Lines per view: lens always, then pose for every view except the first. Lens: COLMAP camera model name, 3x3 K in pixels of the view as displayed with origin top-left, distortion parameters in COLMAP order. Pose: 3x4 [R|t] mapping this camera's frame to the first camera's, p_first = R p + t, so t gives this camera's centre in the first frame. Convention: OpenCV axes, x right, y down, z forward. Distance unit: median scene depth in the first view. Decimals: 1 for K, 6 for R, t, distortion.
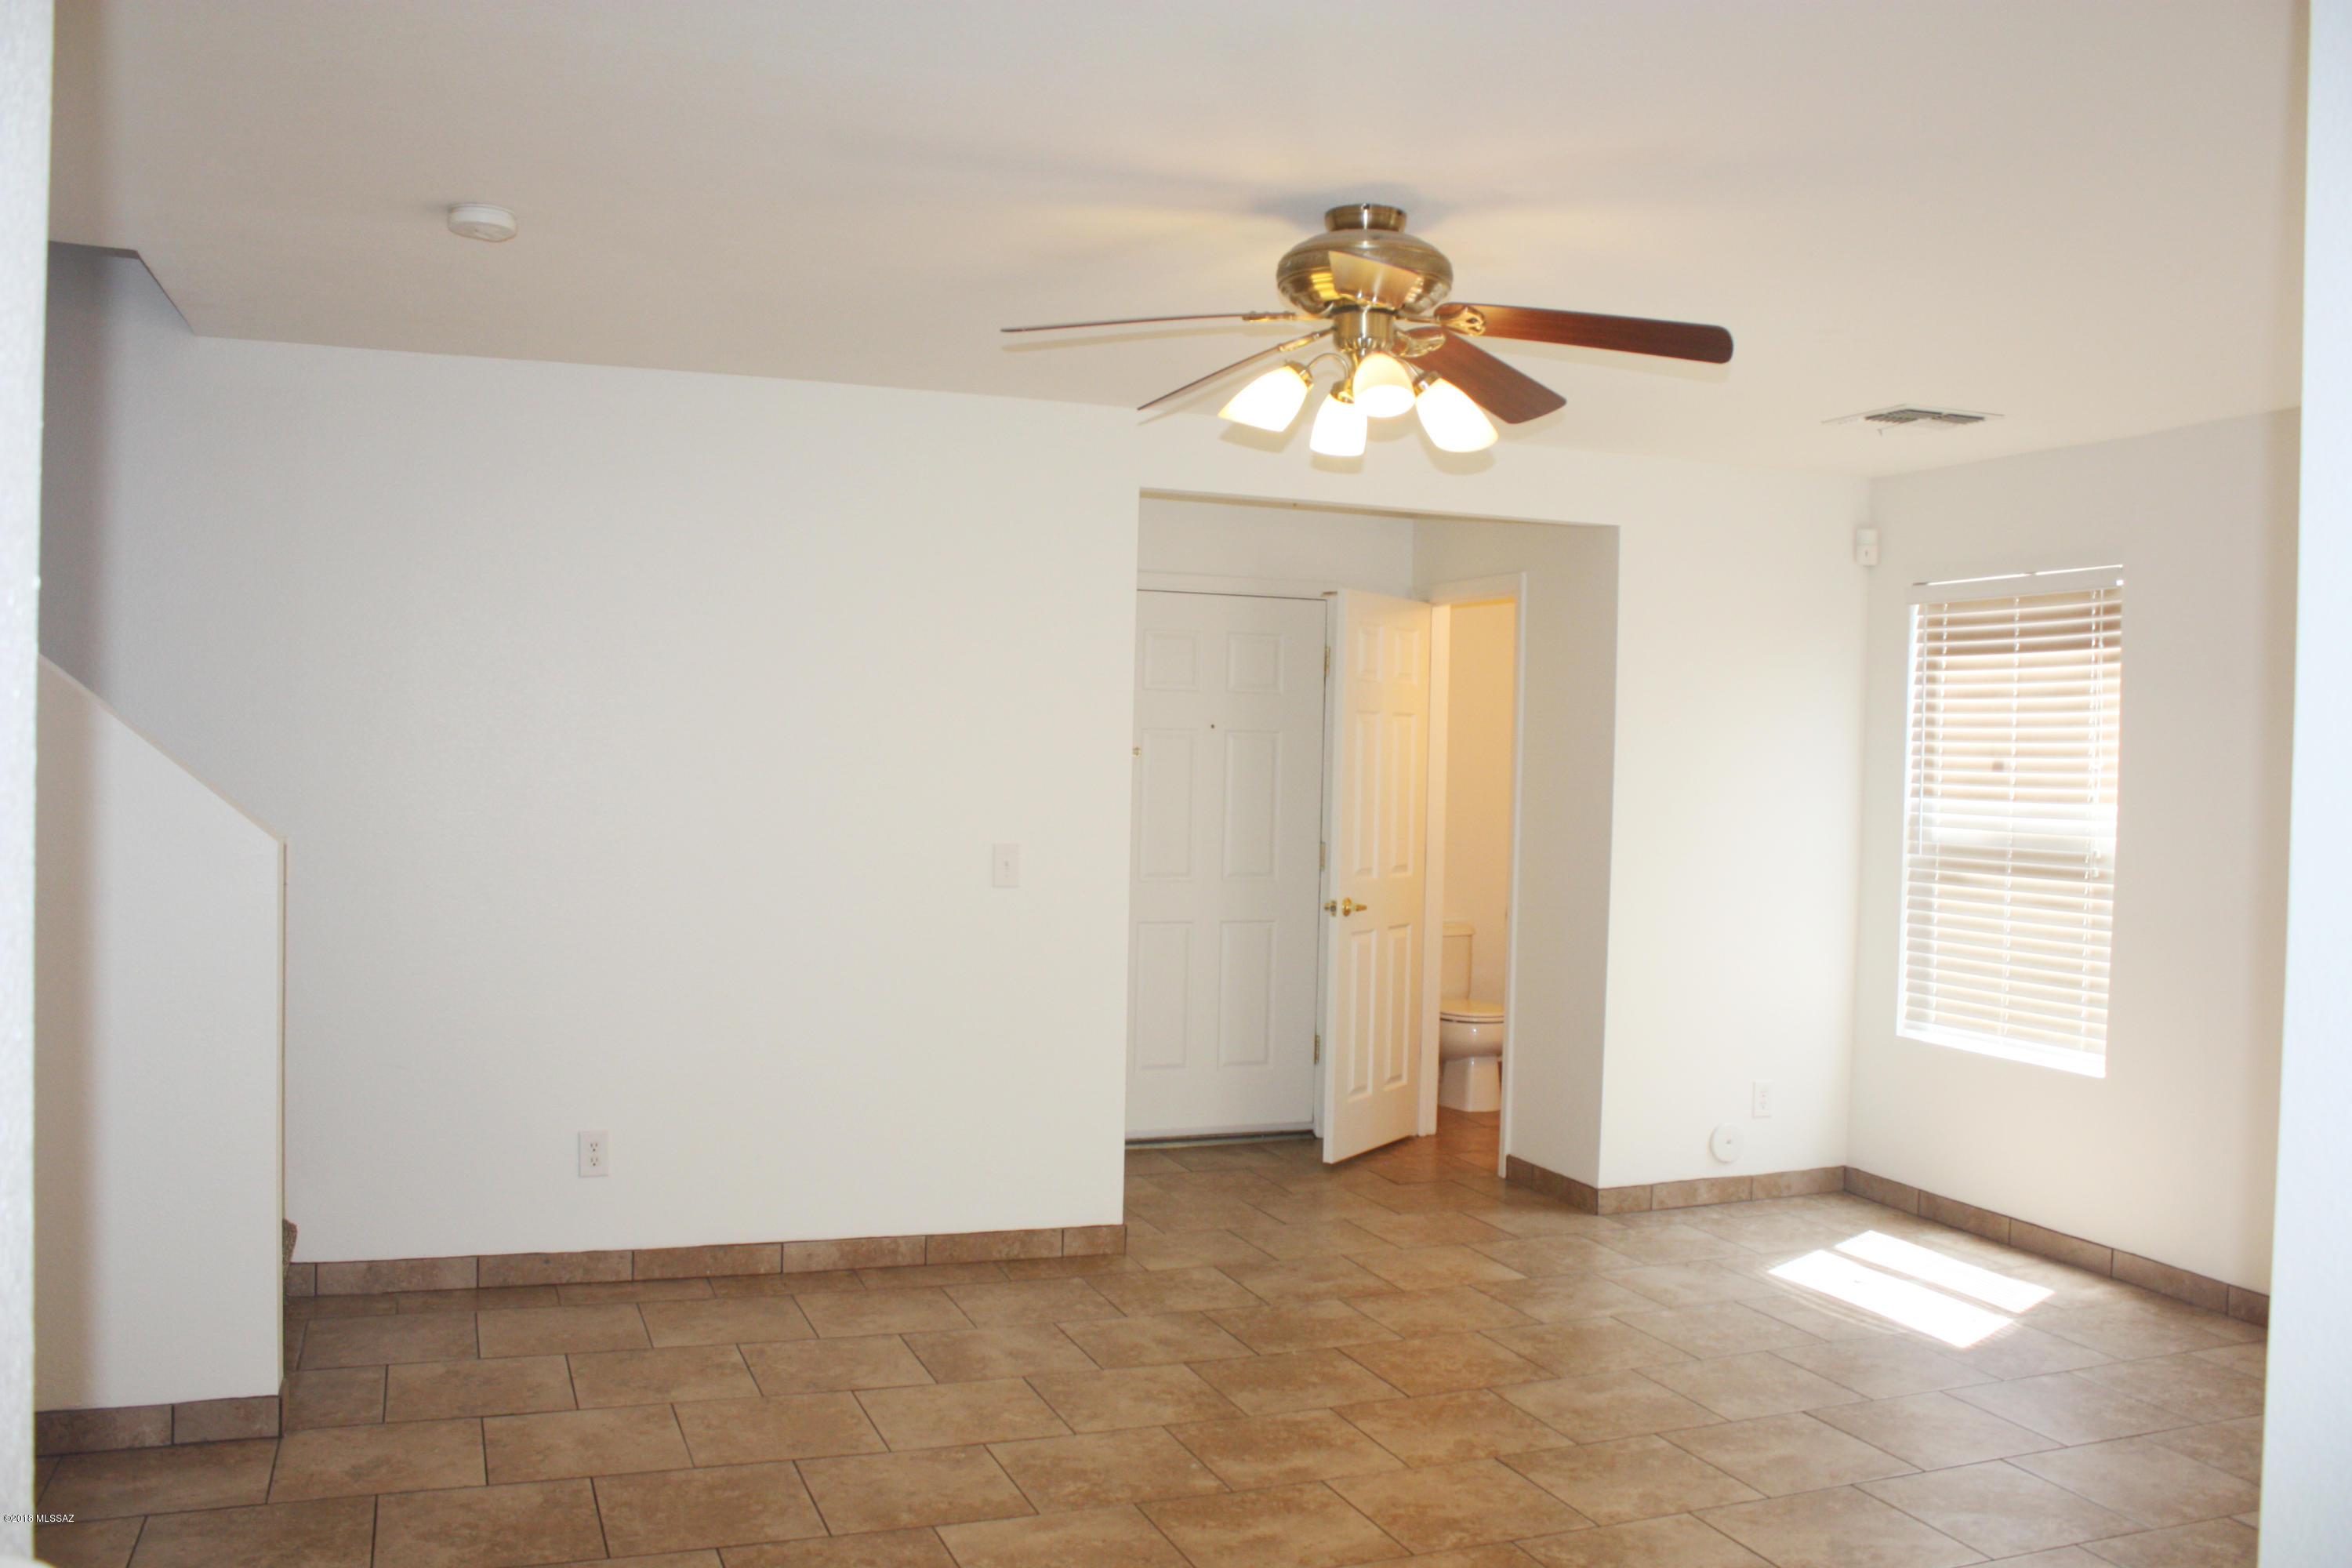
lens RADIAL K [[1960.2, 0, 1176.5], [0, 1960.2, 770.4], [0, 0, 1]] dist [-0.163163, 0.142485]
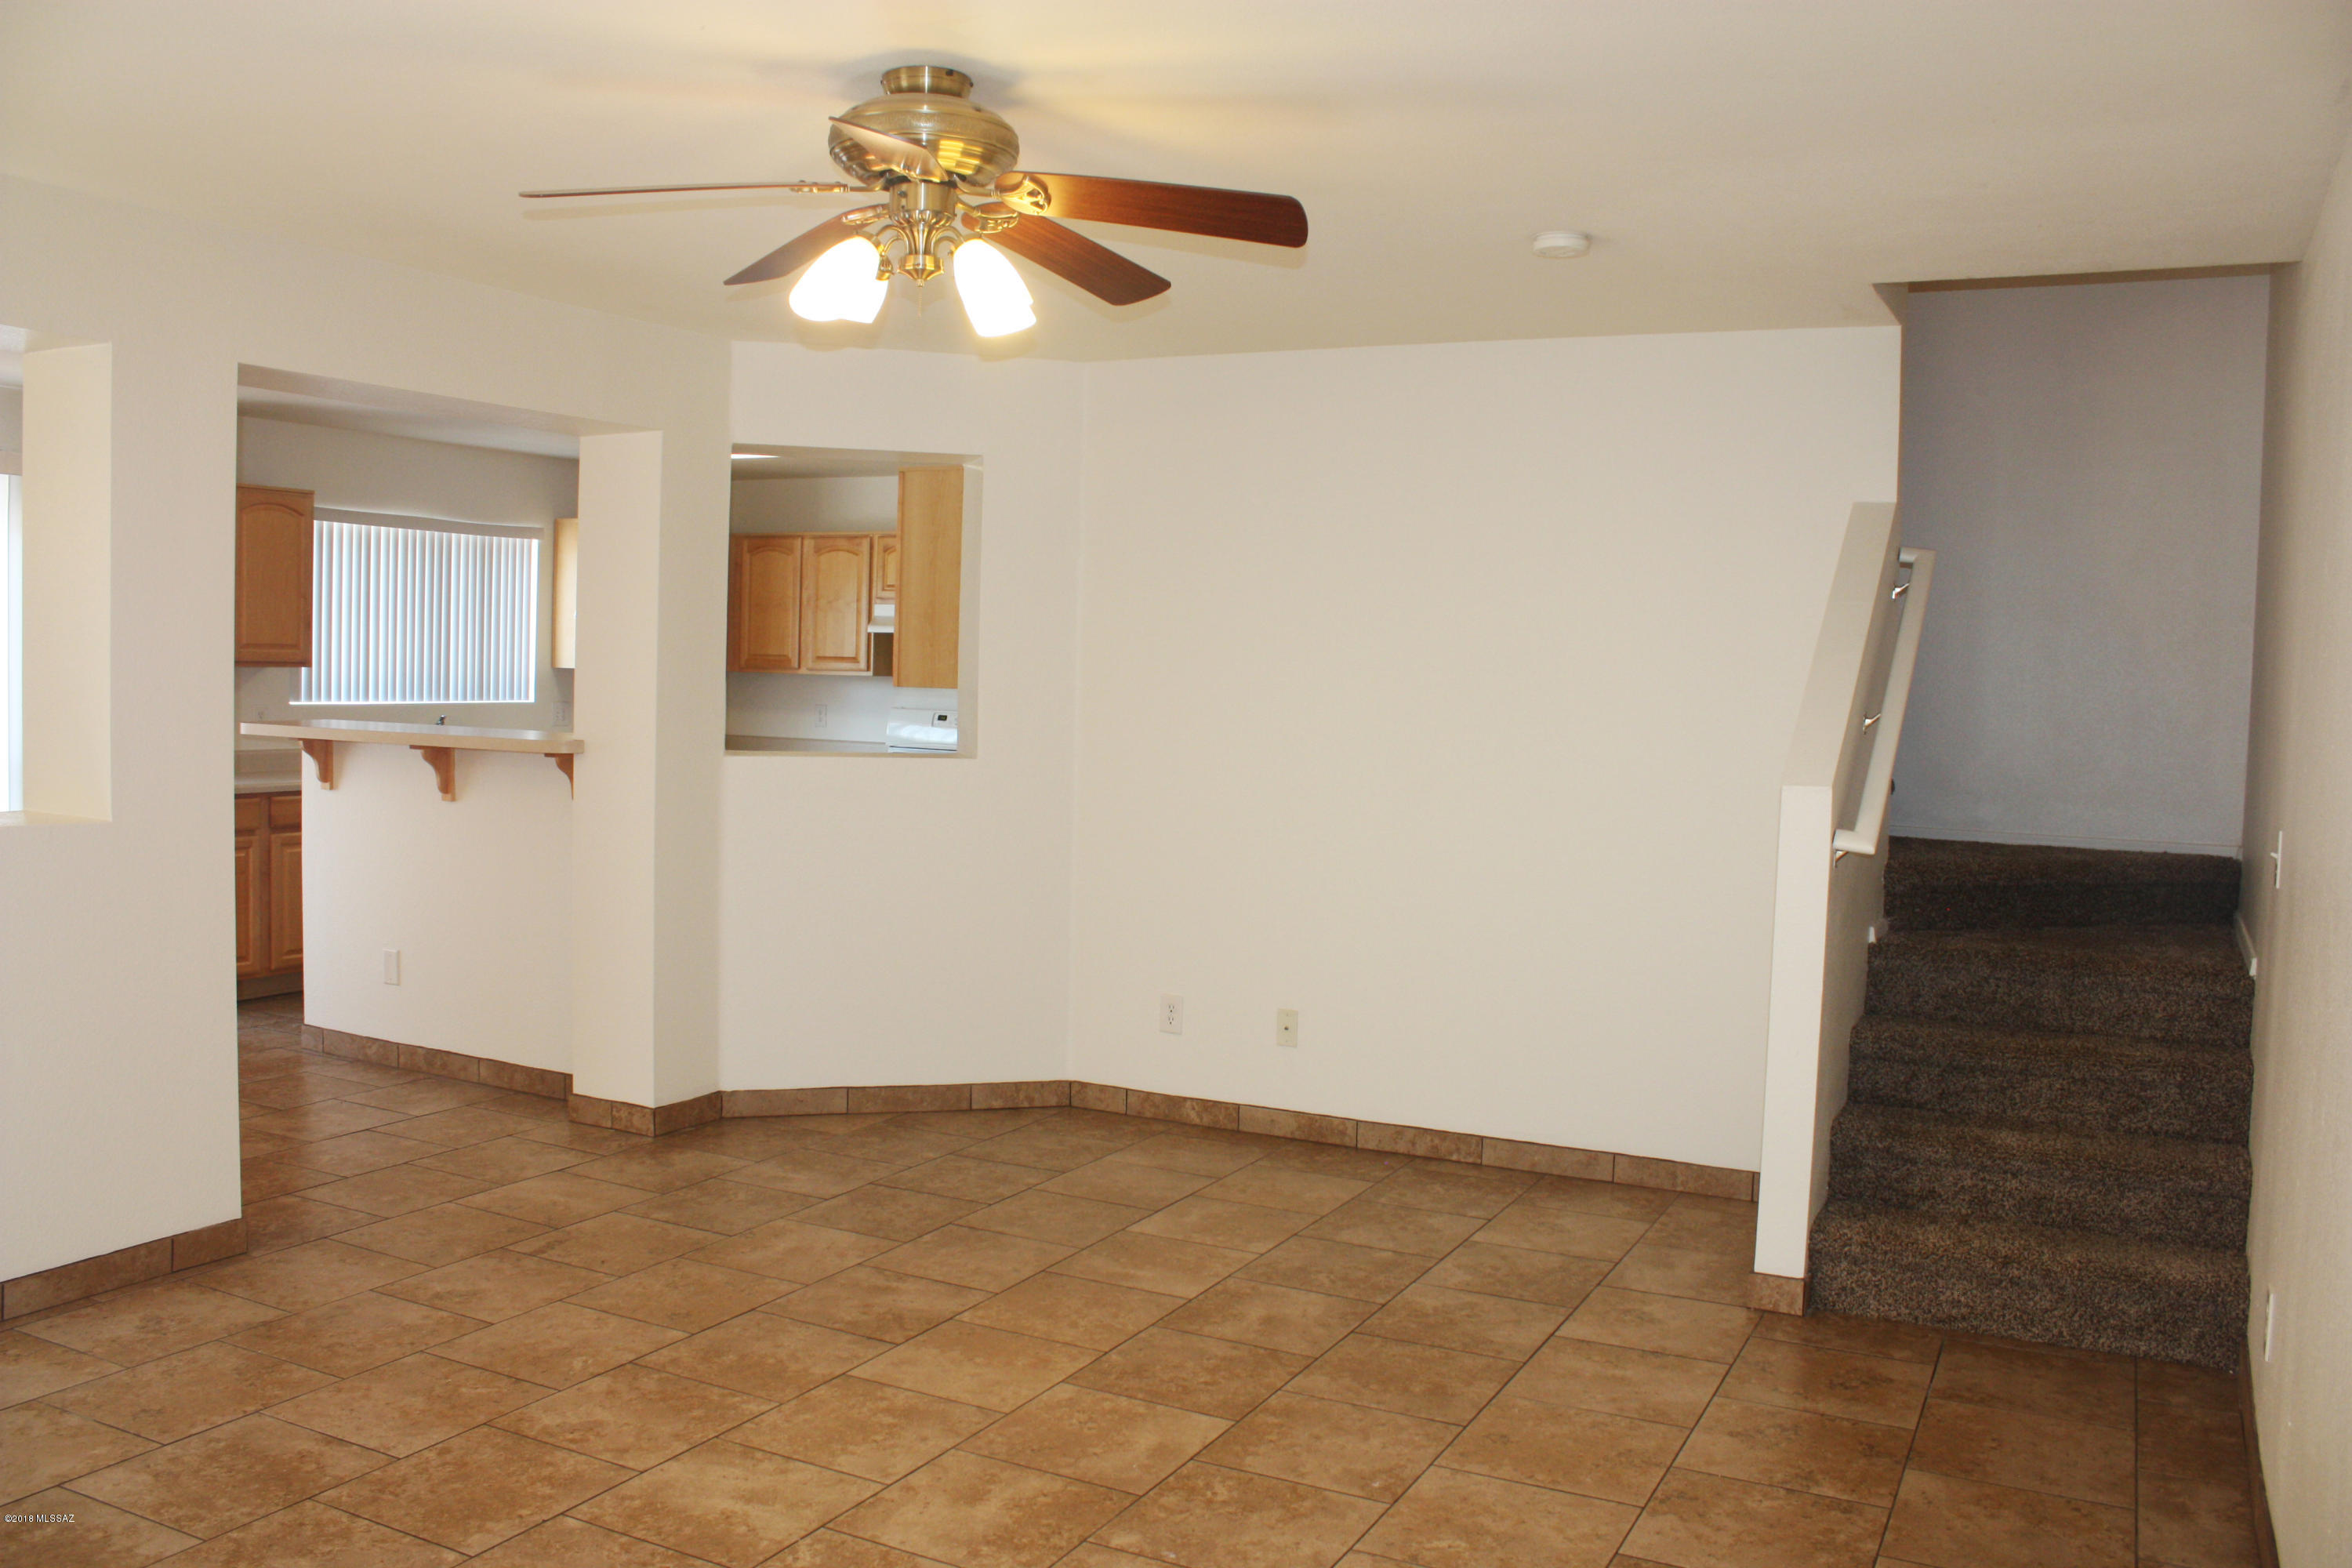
lens RADIAL K [[1960.2, 0, 1189.4], [0, 1960.2, 795.1], [0, 0, 1]] dist [-0.163163, 0.142485]
pose [[-0.740220, -0.001022, -0.672364, 0.397501], [-0.053864, 0.996875, 0.057785, -0.003212], [0.670203, 0.078990, -0.737962, 1.146716]]
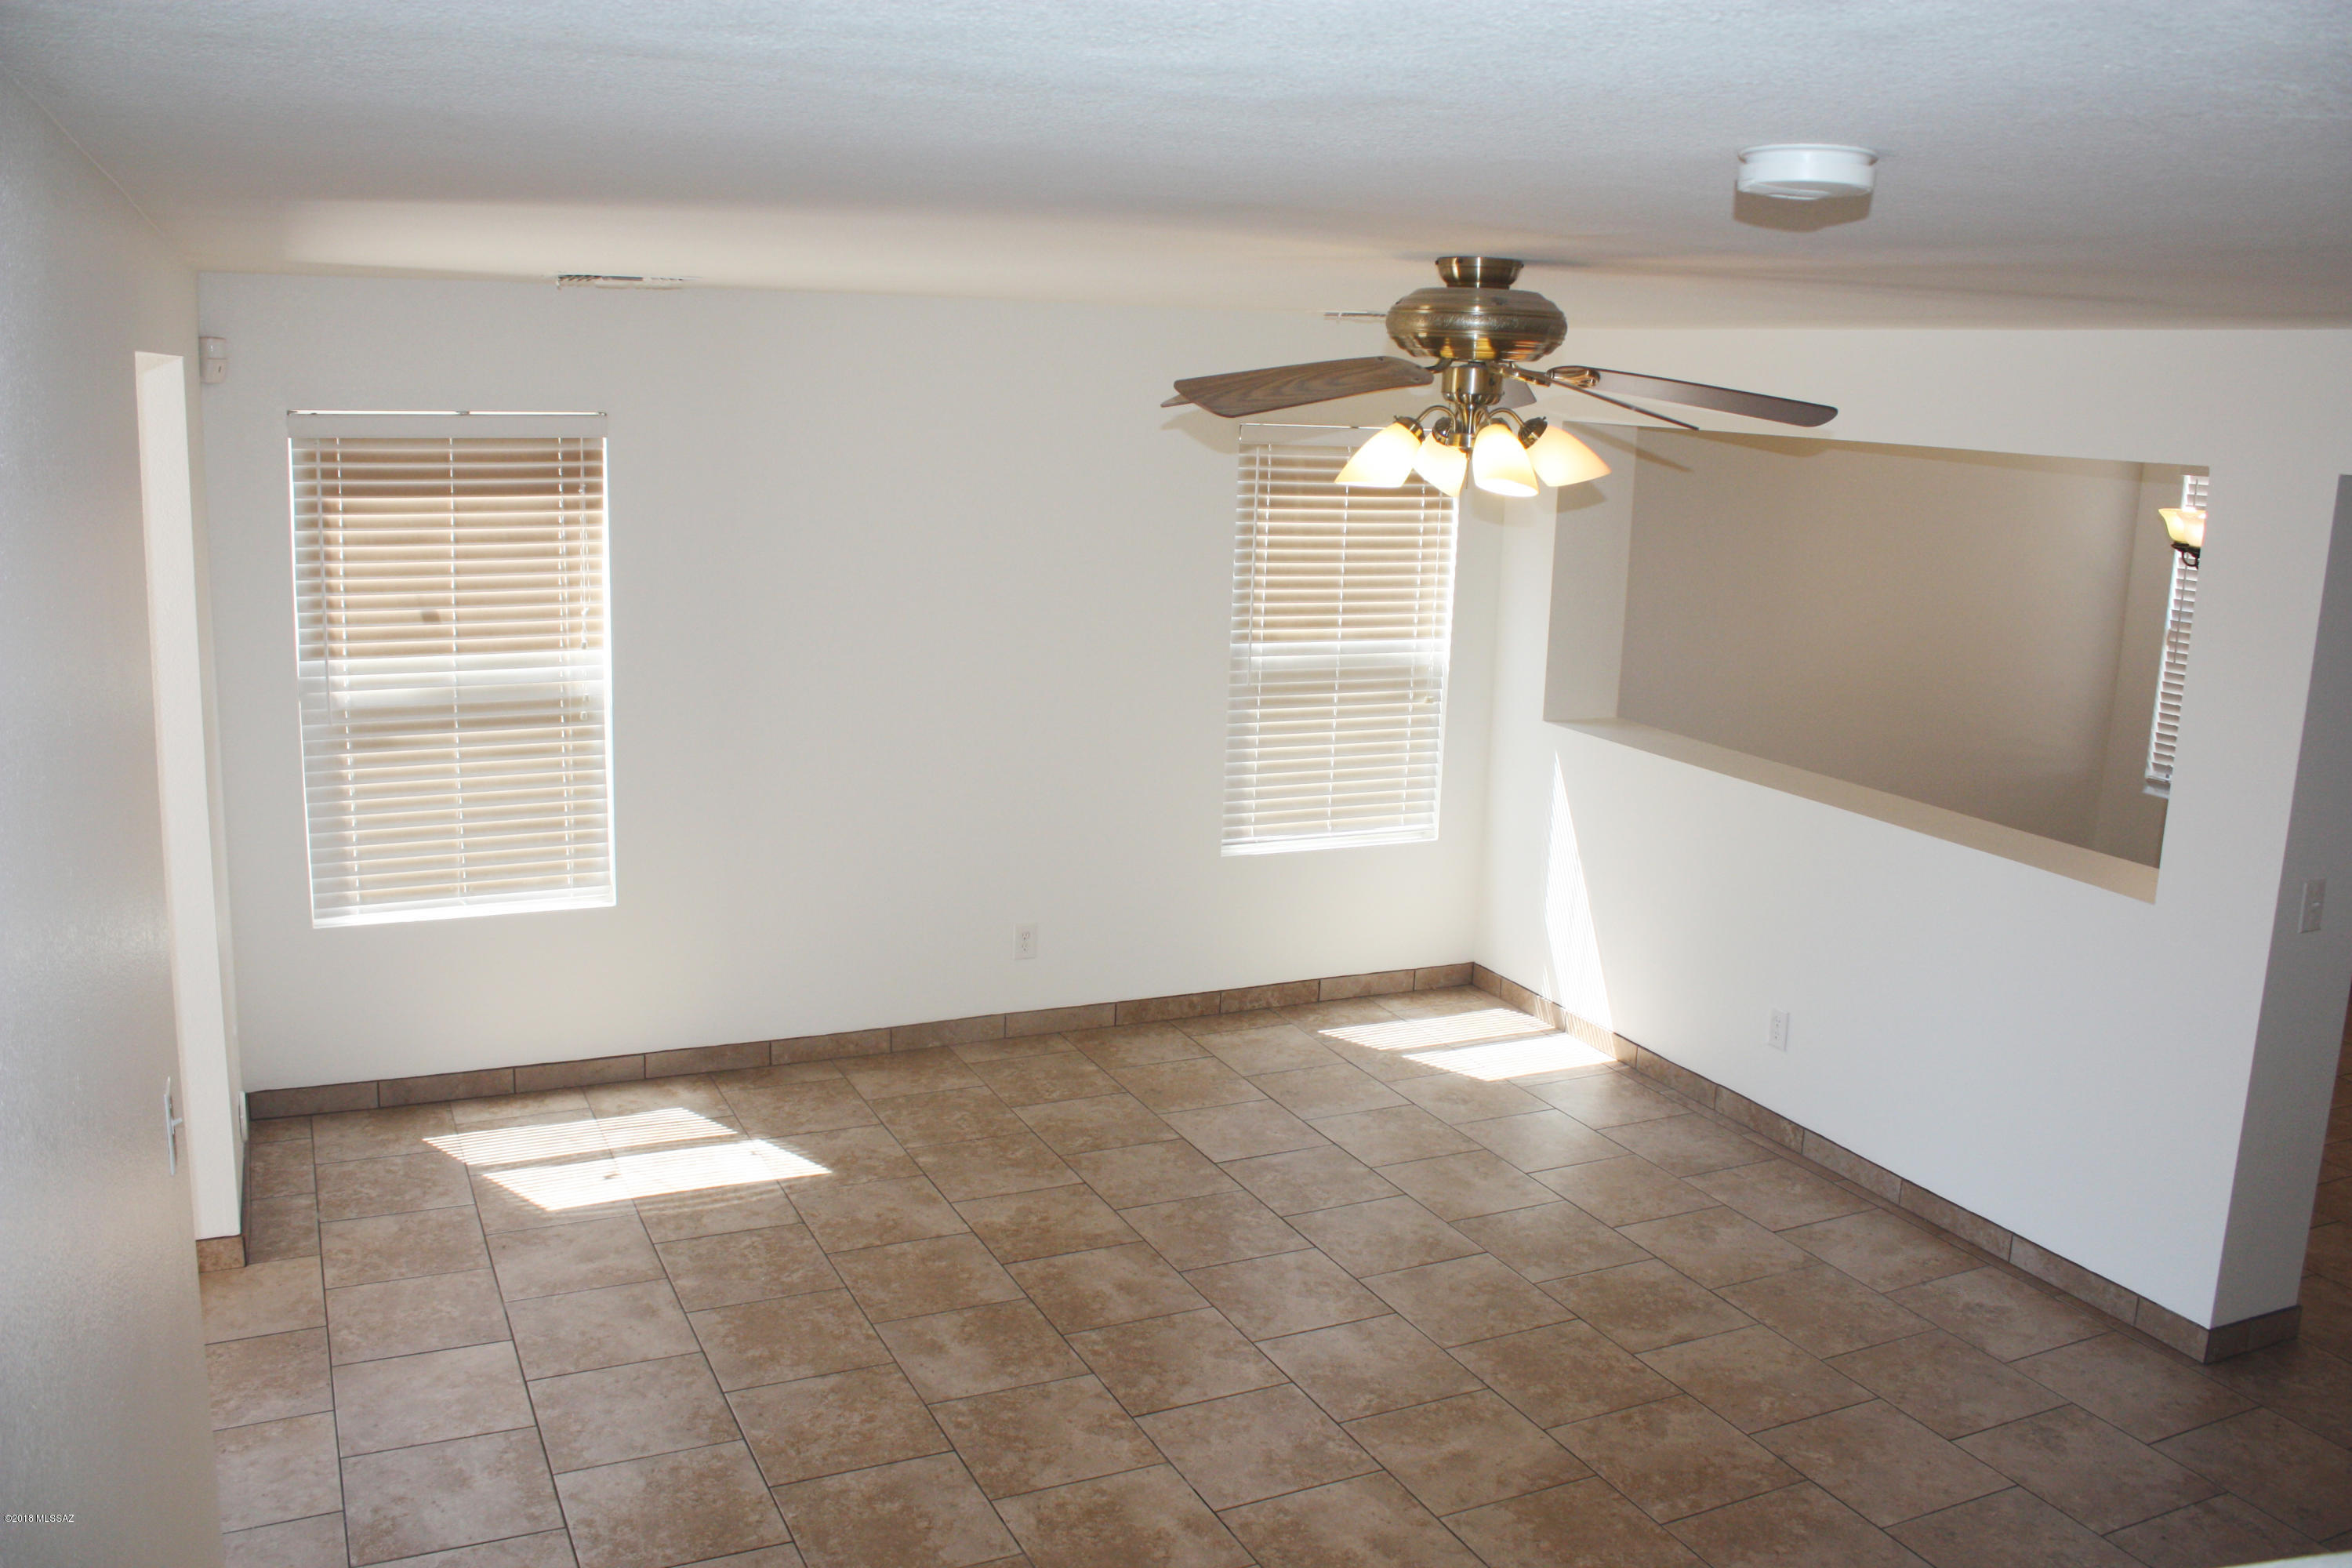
lens RADIAL K [[1960.2, 0, 1183.5], [0, 1960.2, 778.8], [0, 0, 1]] dist [-0.163163, 0.142485]
pose [[-0.080507, -0.229992, 0.969857, -0.576579], [-0.027282, 0.973159, 0.228510, -0.164591], [-0.996381, -0.008063, -0.084620, 0.790420]]
